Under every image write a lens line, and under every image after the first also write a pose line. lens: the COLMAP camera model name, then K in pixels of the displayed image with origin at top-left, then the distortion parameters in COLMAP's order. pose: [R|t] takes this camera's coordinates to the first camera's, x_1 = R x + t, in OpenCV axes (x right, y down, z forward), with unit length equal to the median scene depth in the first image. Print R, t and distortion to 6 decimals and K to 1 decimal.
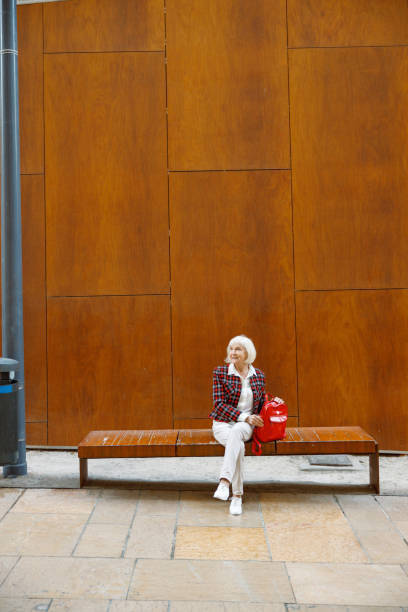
lens RADIAL K [[890.3, 0, 190.1], [0, 890.3, 306.1], [0, 0, 1]] dist [0.005213, 0.015415]
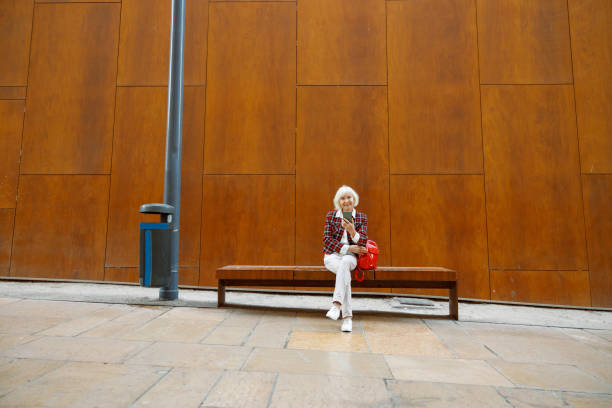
lens RADIAL K [[549.6, 0, 295.8], [0, 549.6, 207.9], [0, 0, 1]] dist [0.010252, 0.005271]
pose [[0.998868, 0.023196, -0.041532, 0.013659], [-0.027574, 0.993753, -0.108139, 0.125278], [0.038764, 0.109162, 0.993268, 0.188226]]
